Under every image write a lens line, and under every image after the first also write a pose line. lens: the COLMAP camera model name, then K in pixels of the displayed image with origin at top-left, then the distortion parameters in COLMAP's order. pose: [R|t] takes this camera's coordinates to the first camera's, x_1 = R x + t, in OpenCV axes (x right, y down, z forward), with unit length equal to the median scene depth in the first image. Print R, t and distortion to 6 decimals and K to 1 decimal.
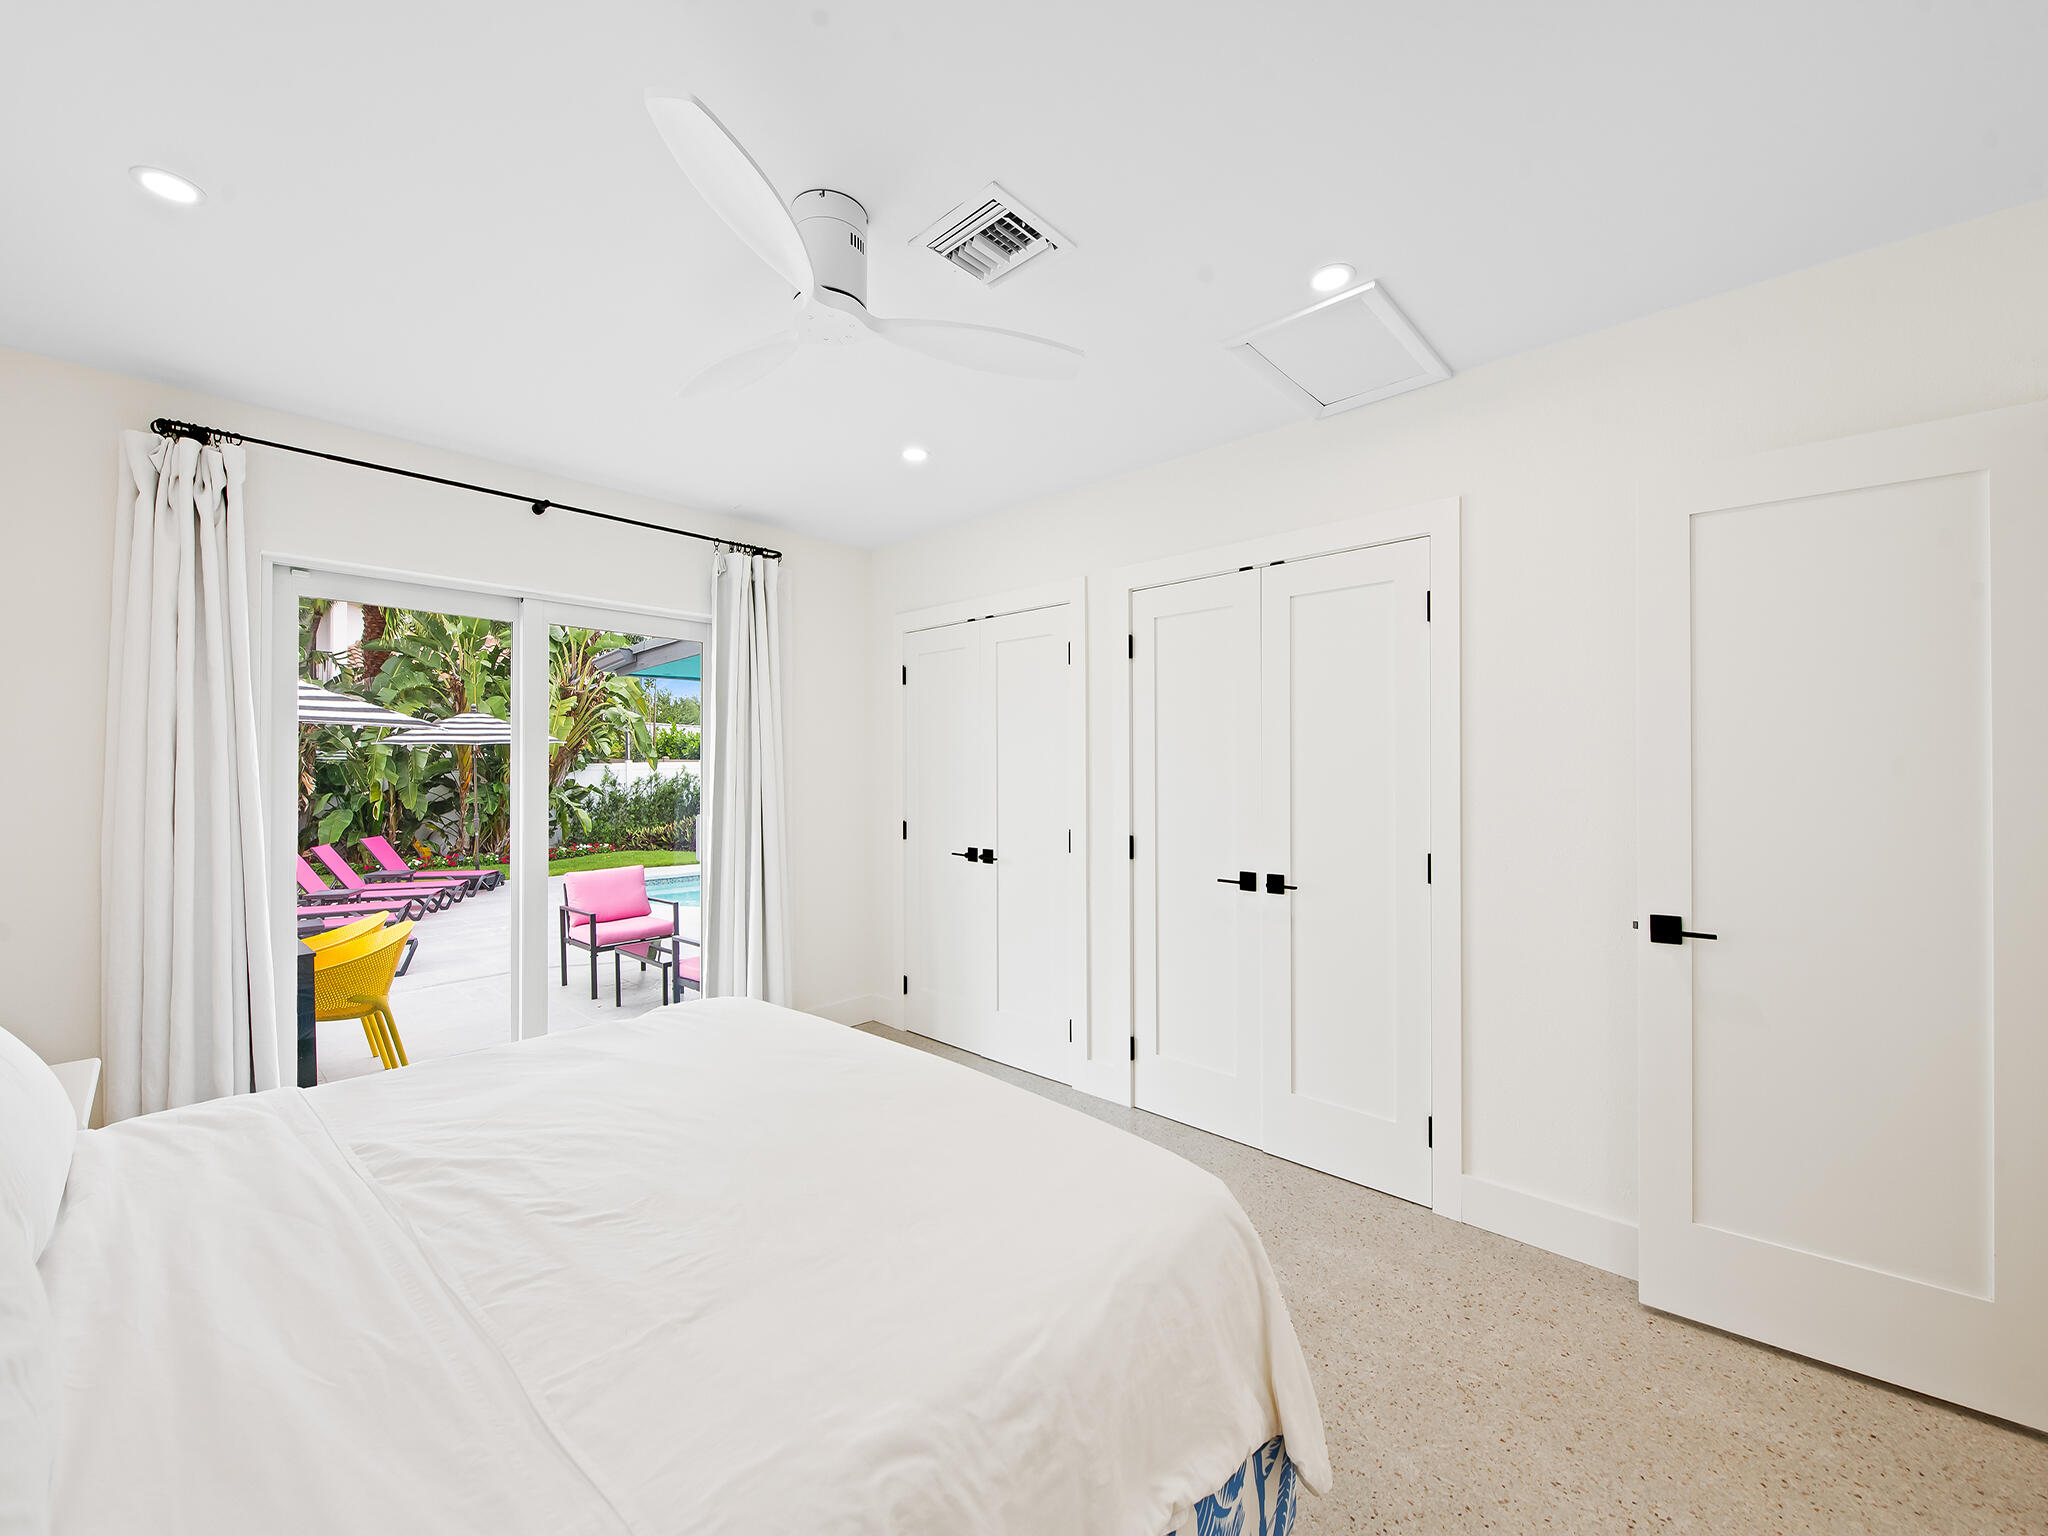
lens RADIAL K [[811.4, 0, 1016.3], [0, 811.4, 765.7], [0, 0, 1]] dist [-0.000763, -0.000533]
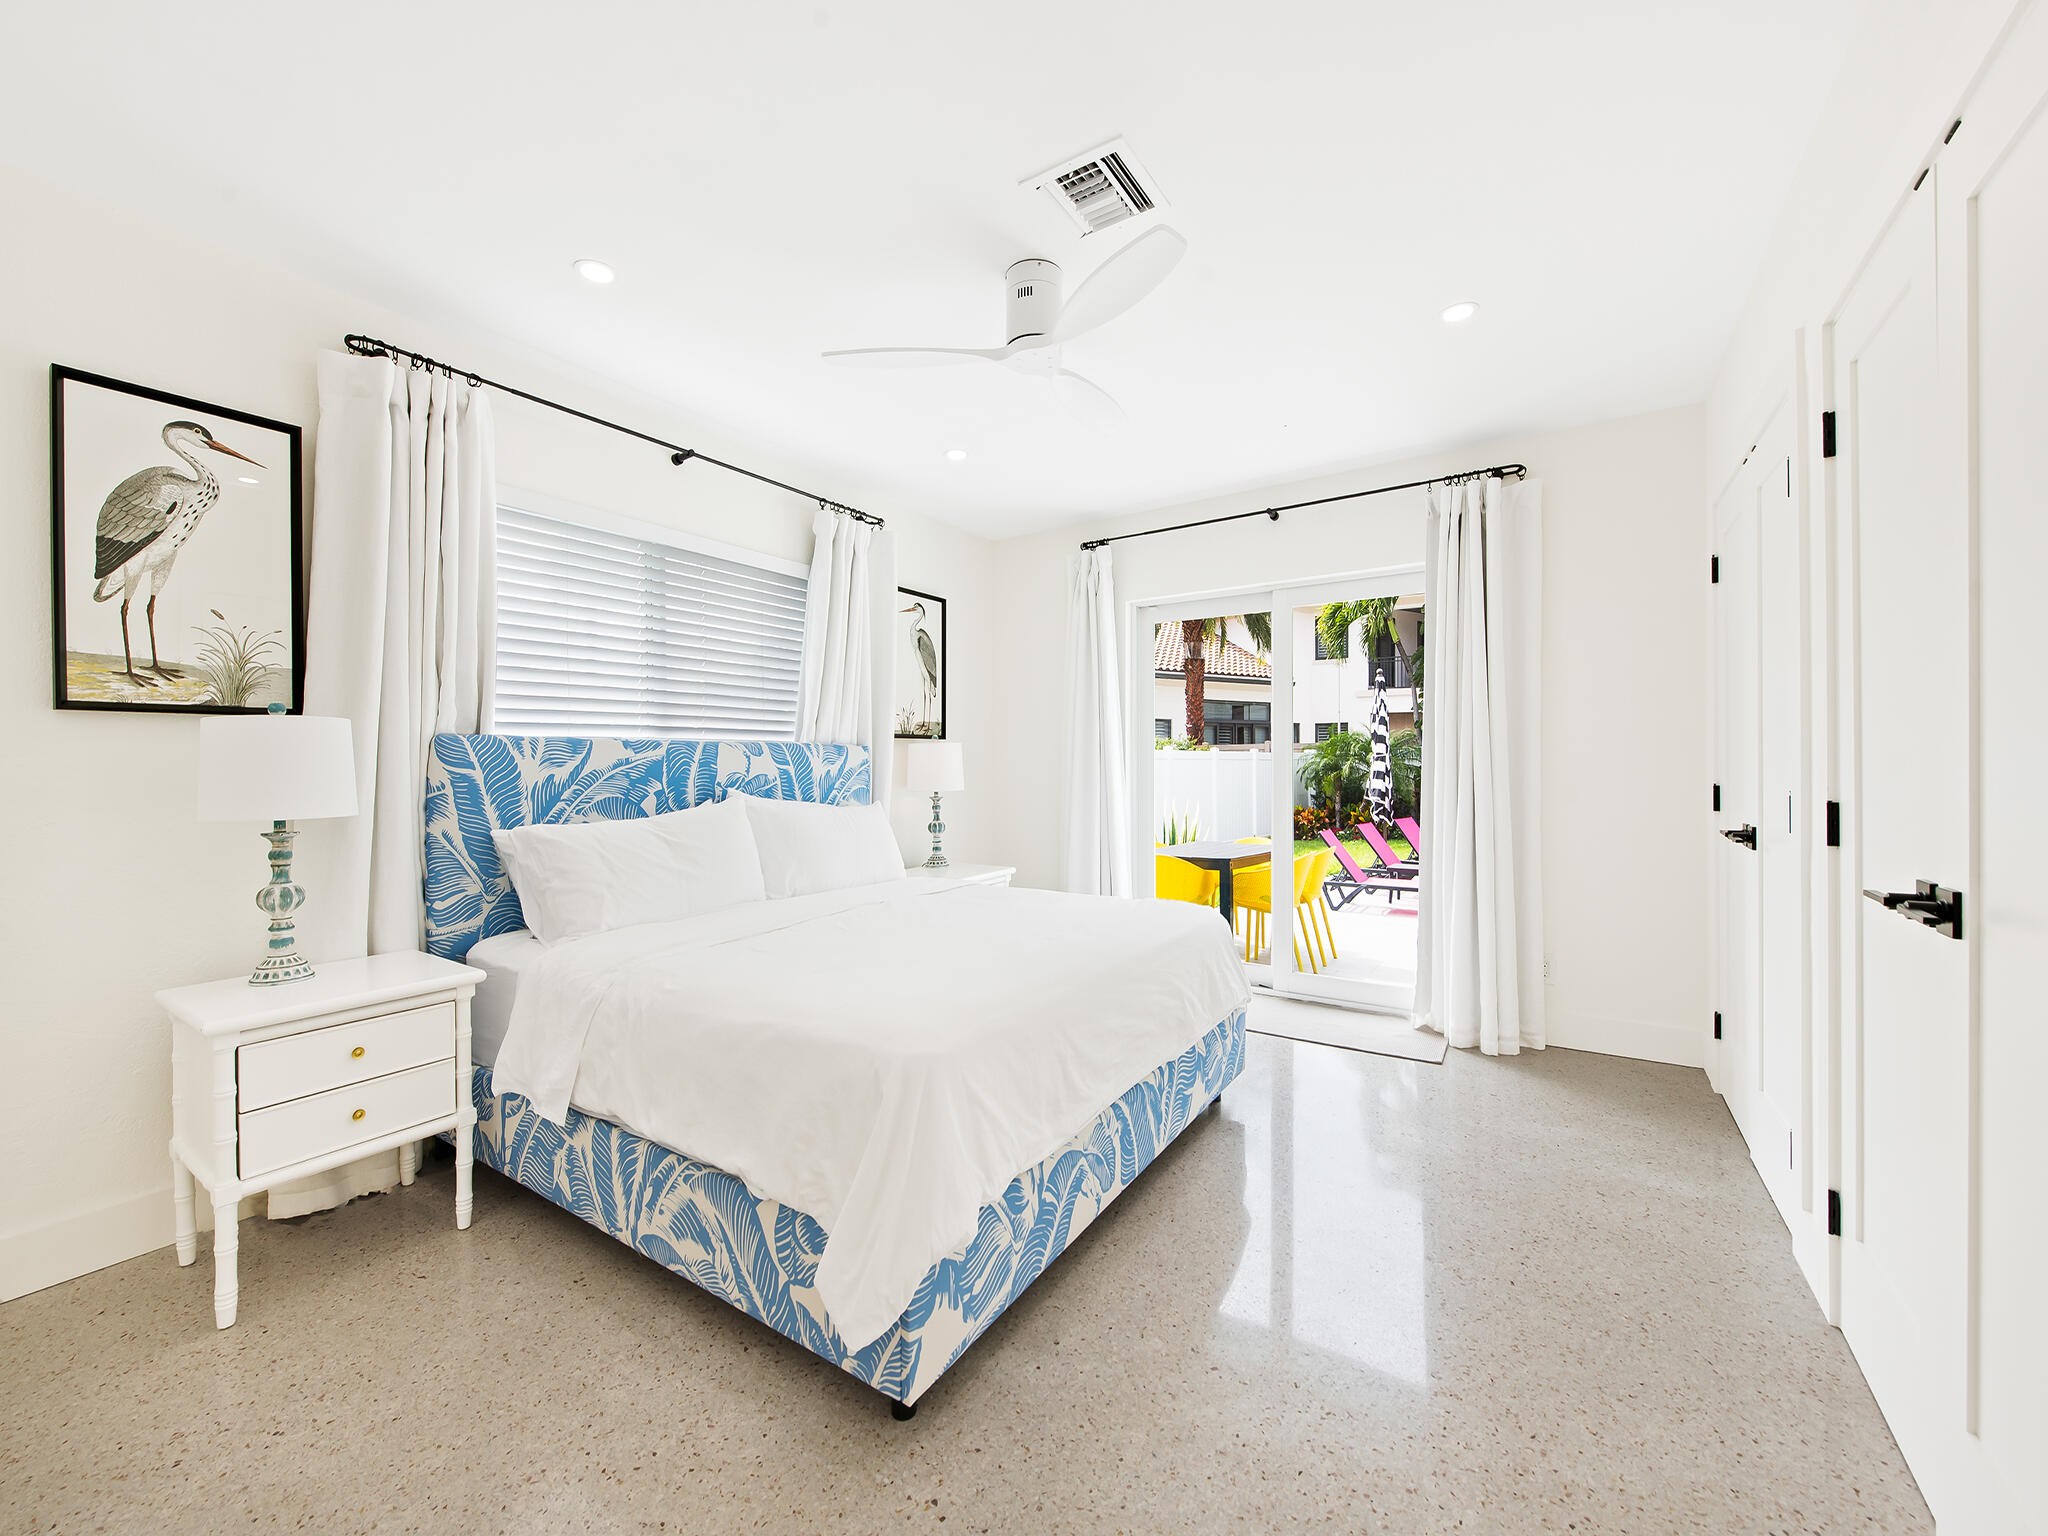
lens RADIAL K [[811.4, 0, 1016.3], [0, 811.4, 765.7], [0, 0, 1]] dist [-0.000763, -0.000533]
pose [[0.164842, 0.003901, -0.986312, 0.542540], [0.013181, 0.999894, 0.006158, 0.049494], [0.986232, -0.014016, 0.164773, 0.386645]]
